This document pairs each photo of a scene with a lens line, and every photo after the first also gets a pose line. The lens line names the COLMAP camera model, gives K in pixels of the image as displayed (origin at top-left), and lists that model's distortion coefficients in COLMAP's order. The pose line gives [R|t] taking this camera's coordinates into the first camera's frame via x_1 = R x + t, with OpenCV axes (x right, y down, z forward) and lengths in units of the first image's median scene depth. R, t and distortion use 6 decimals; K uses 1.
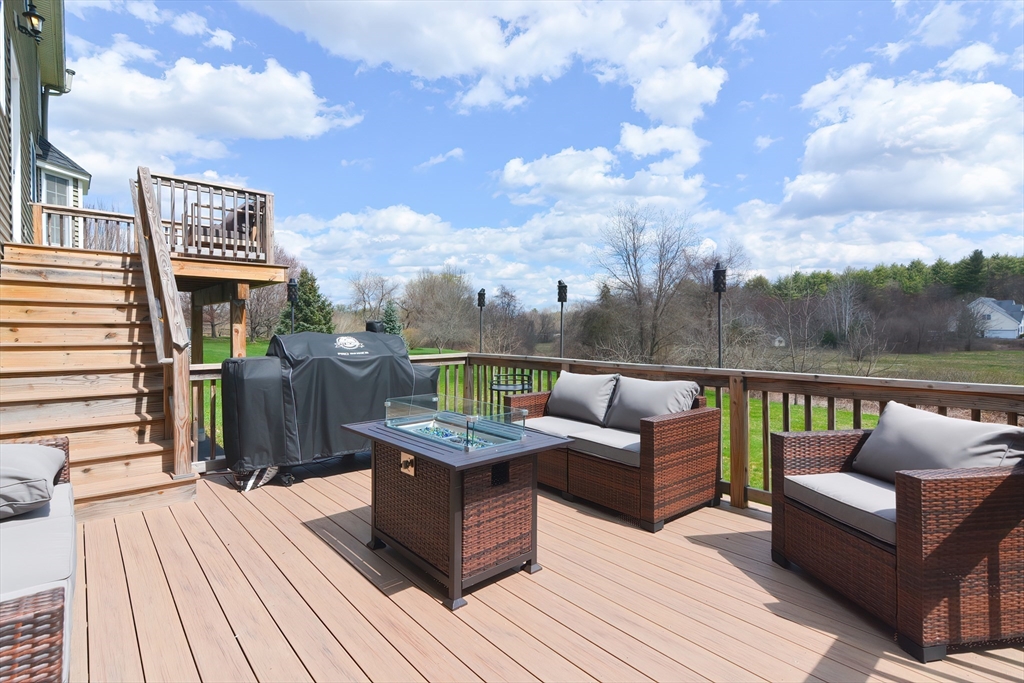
lens RADIAL K [[491.8, 0, 520.4], [0, 491.8, 338.9], [0, 0, 1]] dist [0.024197, -0.002849]
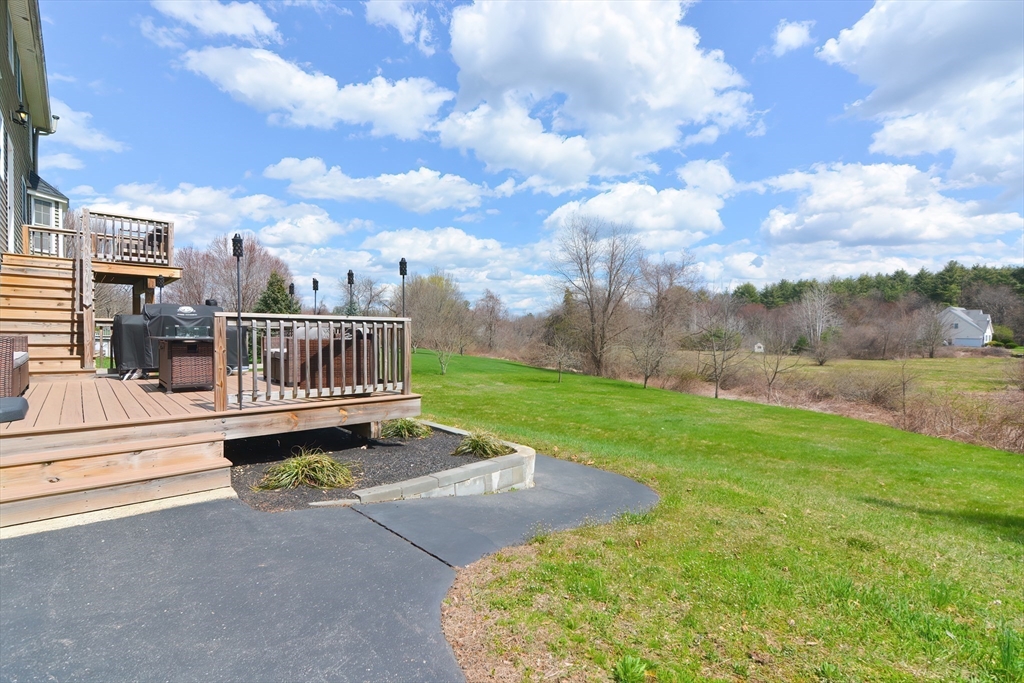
lens RADIAL K [[491.8, 0, 520.2], [0, 491.8, 350.1], [0, 0, 1]] dist [0.024197, -0.002849]
pose [[0.999914, 0.012819, -0.002884, 0.903096], [-0.012782, 0.999838, 0.012682, 0.119160], [0.003046, -0.012645, 0.999915, -0.865636]]
